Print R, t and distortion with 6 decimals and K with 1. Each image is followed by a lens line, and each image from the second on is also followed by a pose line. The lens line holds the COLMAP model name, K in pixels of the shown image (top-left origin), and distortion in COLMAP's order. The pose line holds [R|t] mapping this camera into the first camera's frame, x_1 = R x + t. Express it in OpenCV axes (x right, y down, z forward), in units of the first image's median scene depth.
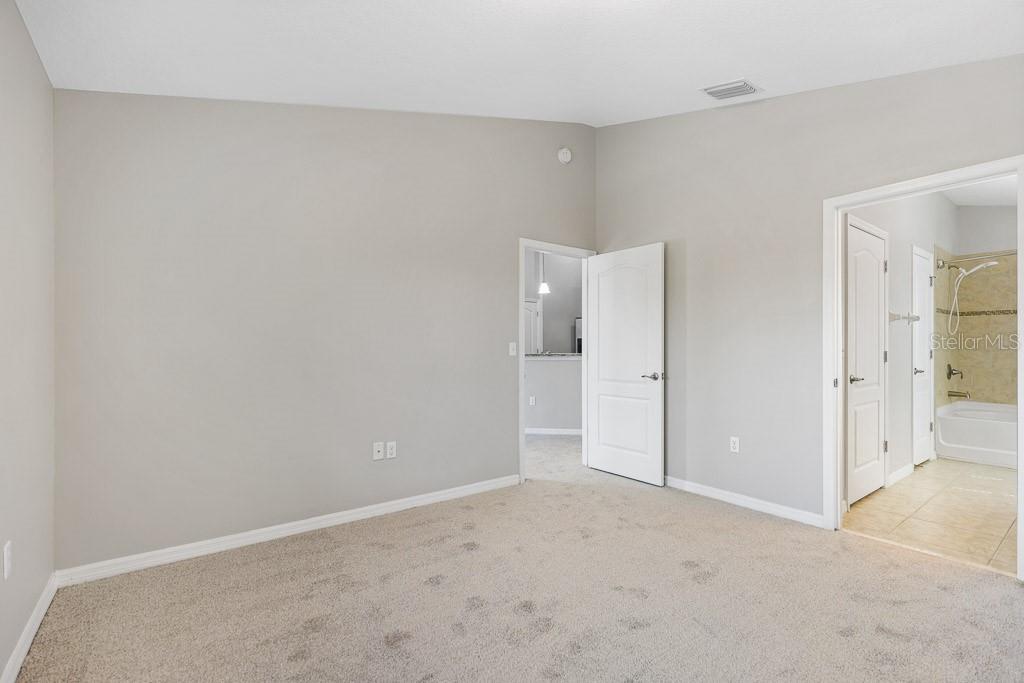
lens RADIAL K [[459.8, 0, 510.7], [0, 459.8, 345.7], [0, 0, 1]] dist [0.000715, 0.000136]
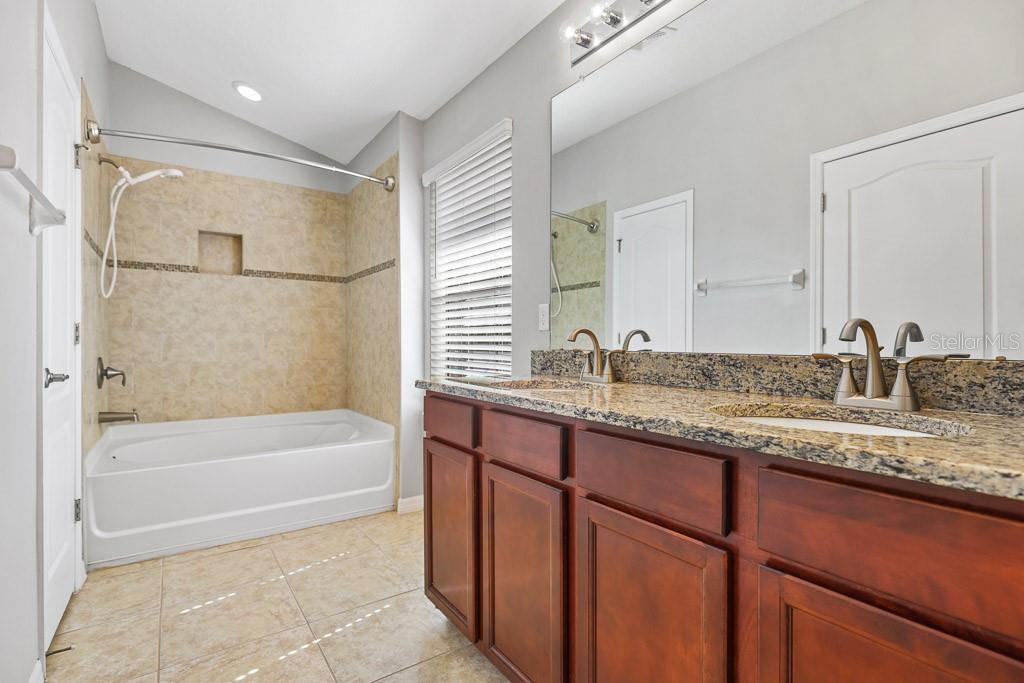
lens RADIAL K [[499.2, 0, 511.5], [0, 499.2, 343.2], [0, 0, 1]] dist [0.000671, 0.000265]
pose [[0.051527, -0.001349, 0.998671, 0.440120], [-0.000179, 0.999999, 0.001360, 0.024078], [-0.998672, -0.000249, 0.051527, 0.531463]]
